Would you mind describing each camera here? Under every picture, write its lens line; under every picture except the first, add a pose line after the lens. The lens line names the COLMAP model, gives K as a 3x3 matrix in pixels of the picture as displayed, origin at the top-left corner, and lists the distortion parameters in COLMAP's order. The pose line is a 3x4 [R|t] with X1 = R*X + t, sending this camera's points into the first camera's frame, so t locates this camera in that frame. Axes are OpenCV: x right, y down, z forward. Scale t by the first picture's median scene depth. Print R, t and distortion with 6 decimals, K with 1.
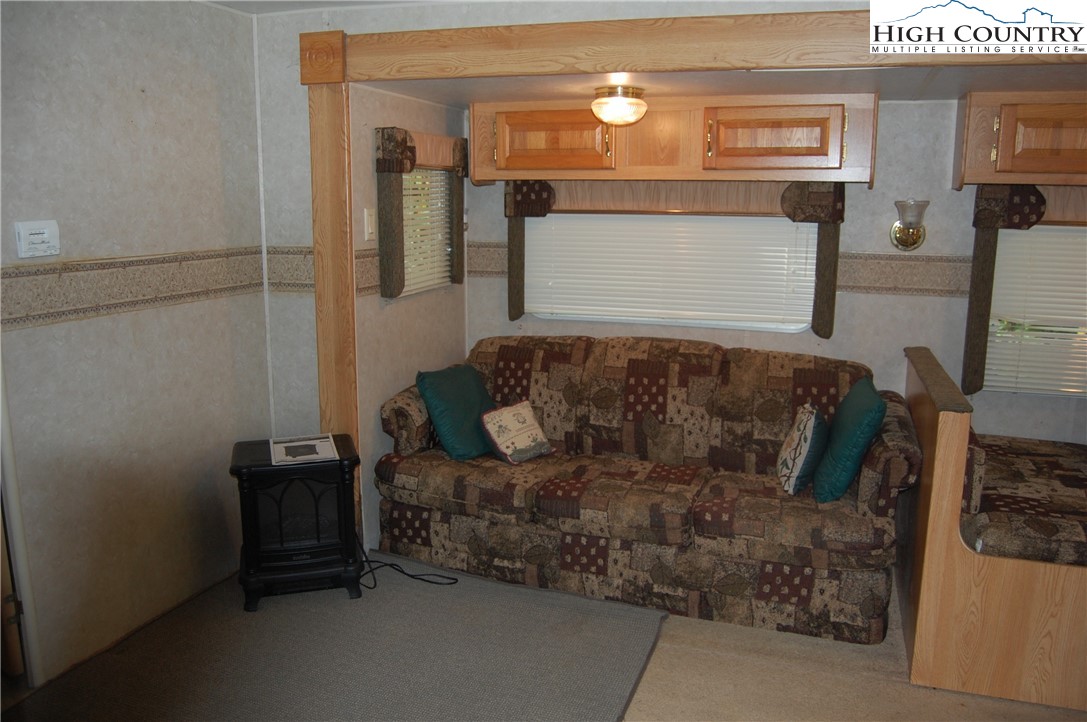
lens RADIAL K [[846.9, 0, 549.4], [0, 846.9, 360.3], [0, 0, 1]] dist [-0.091669, 0.028677]
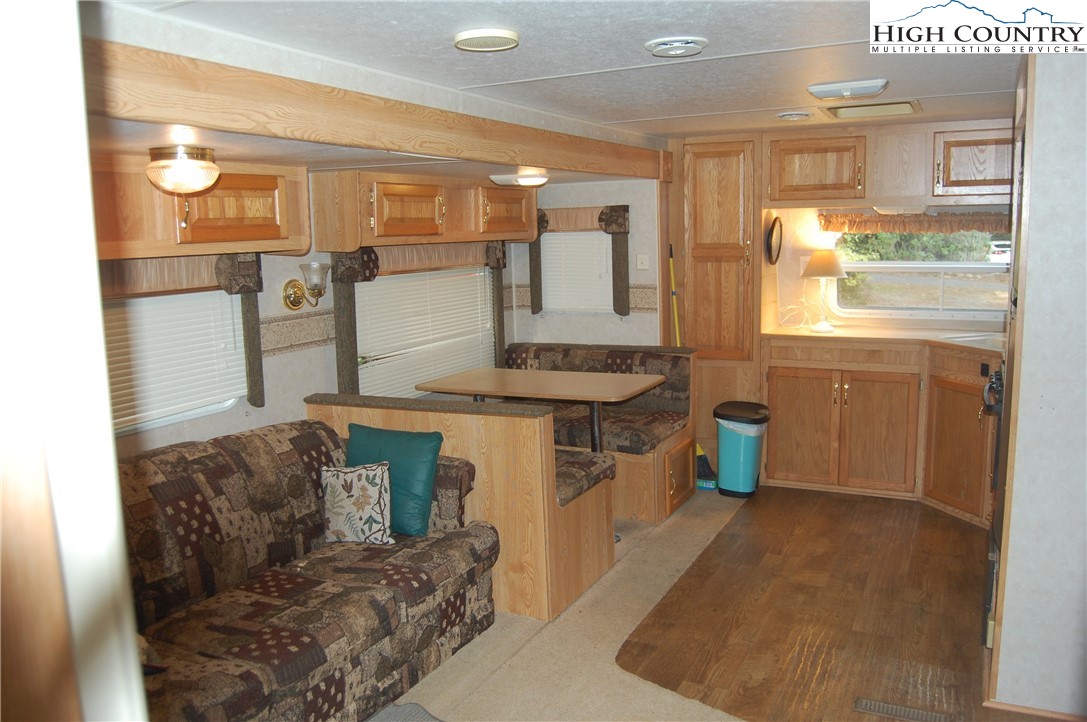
lens RADIAL K [[846.9, 0, 553.0], [0, 846.9, 359.2], [0, 0, 1]] dist [-0.091669, 0.028677]
pose [[0.133338, -0.160197, 0.978038, -0.690113], [0.204181, 0.970120, 0.131064, -0.165382], [-0.969810, 0.182221, 0.162063, 0.584547]]
